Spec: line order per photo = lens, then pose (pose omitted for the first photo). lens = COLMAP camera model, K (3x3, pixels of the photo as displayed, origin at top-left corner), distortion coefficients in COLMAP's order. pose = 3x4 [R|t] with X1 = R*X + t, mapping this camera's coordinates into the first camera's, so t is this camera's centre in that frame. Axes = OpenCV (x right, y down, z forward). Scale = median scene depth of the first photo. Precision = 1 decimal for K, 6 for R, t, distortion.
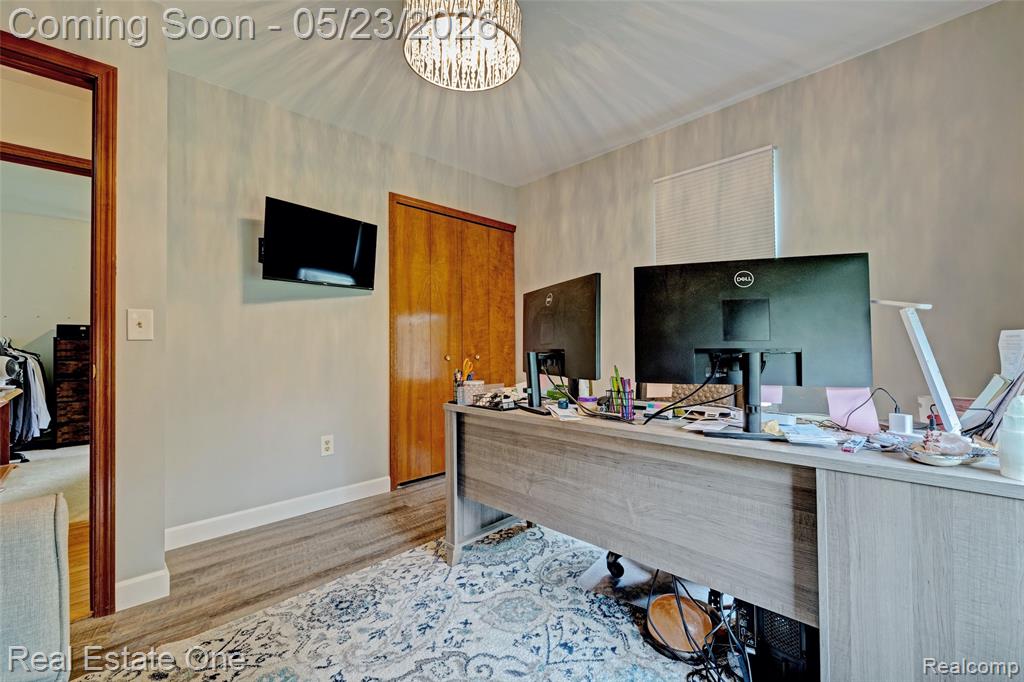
lens RADIAL K [[429.8, 0, 512.0], [0, 429.8, 341.0], [0, 0, 1]] dist [-0.001191, 0.000163]
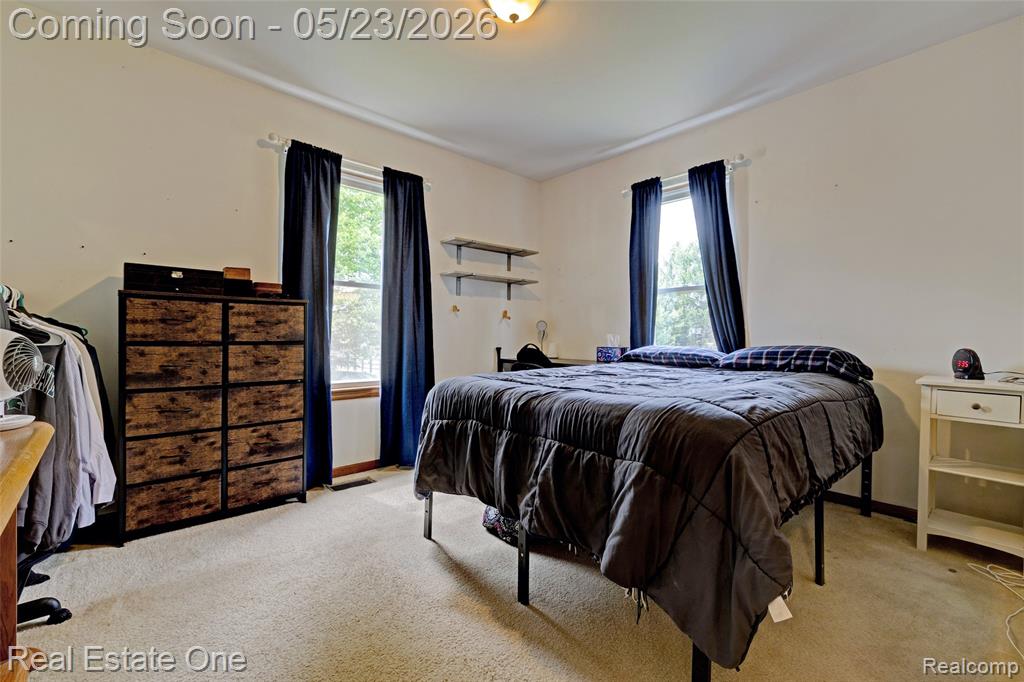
lens RADIAL K [[436.8, 0, 512.0], [0, 436.8, 341.0], [0, 0, 1]] dist [-0.001468, 0.000836]
pose [[0.999458, 0.020105, -0.026056, -0.651832], [-0.019569, 0.999595, 0.020667, 0.025370], [0.026461, -0.020146, 0.999447, 0.562483]]
